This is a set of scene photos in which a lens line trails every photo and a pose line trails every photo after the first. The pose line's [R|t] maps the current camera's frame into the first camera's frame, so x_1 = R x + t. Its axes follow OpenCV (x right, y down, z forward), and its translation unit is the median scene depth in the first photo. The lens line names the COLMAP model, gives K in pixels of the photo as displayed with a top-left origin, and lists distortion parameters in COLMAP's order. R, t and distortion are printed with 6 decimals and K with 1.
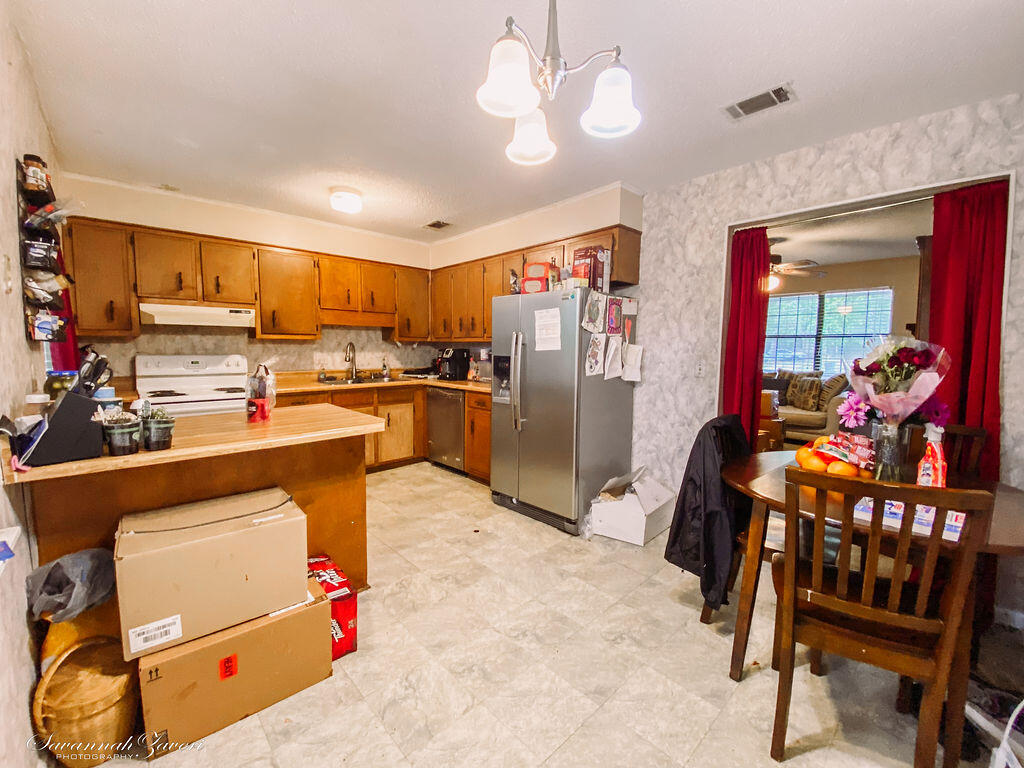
lens RADIAL K [[412.1, 0, 514.5], [0, 412.1, 384.8], [0, 0, 1]] dist [0.022028, -0.020437]
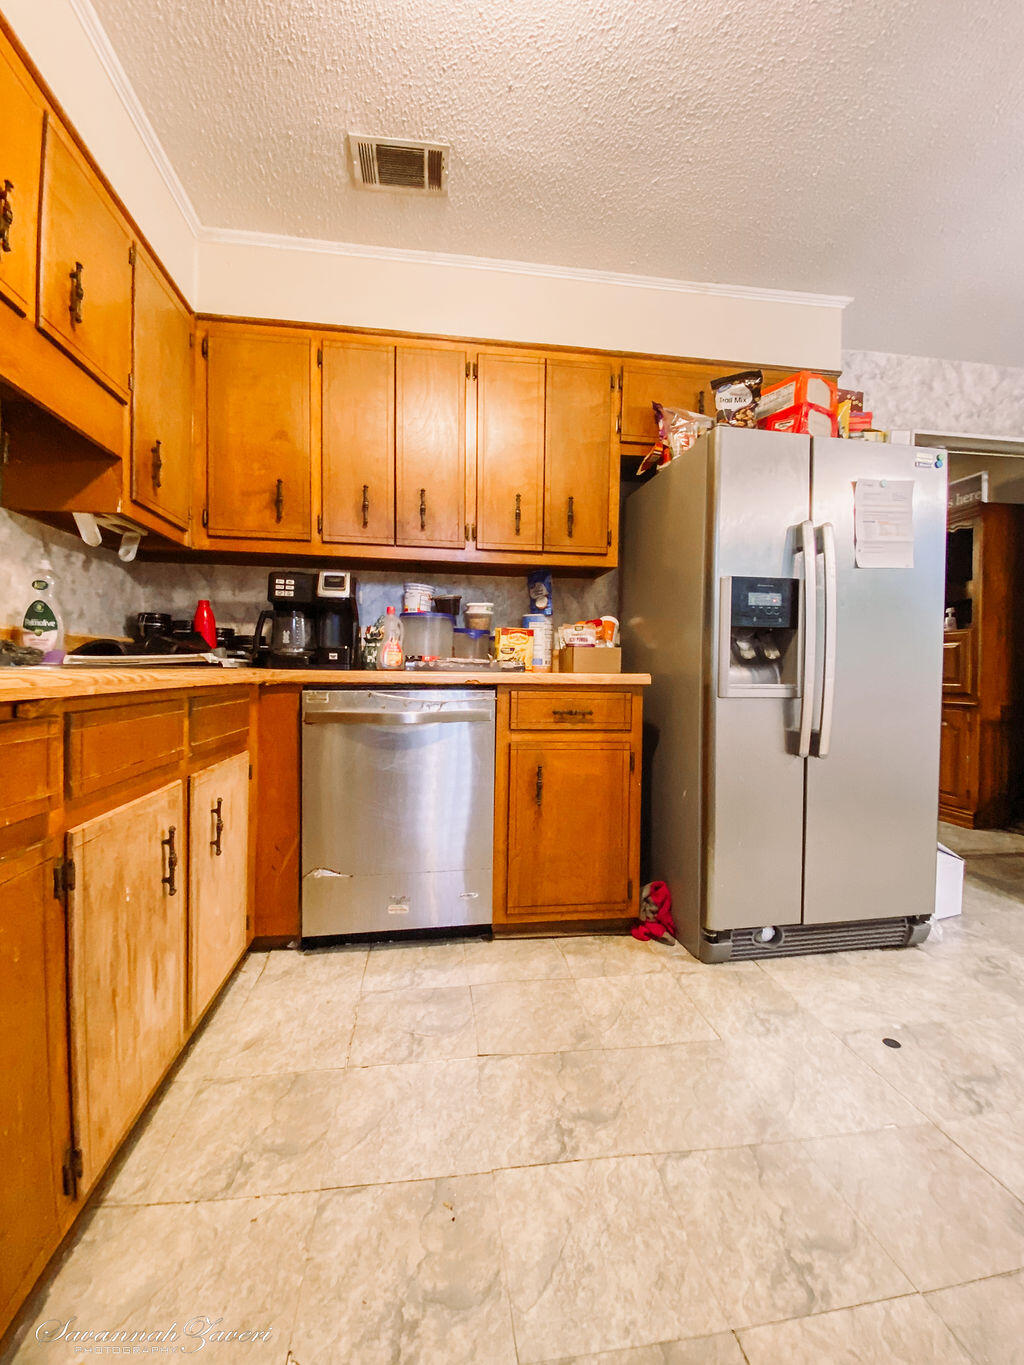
lens RADIAL K [[580.8, 0, 512.0], [0, 580.8, 682.5], [0, 0, 1]] dist [-0.000082, -0.000088]
pose [[0.570089, -0.018123, 0.821383, -0.612382], [0.066730, 0.997475, -0.024307, 0.027574], [-0.818869, 0.068668, 0.569859, 0.851814]]
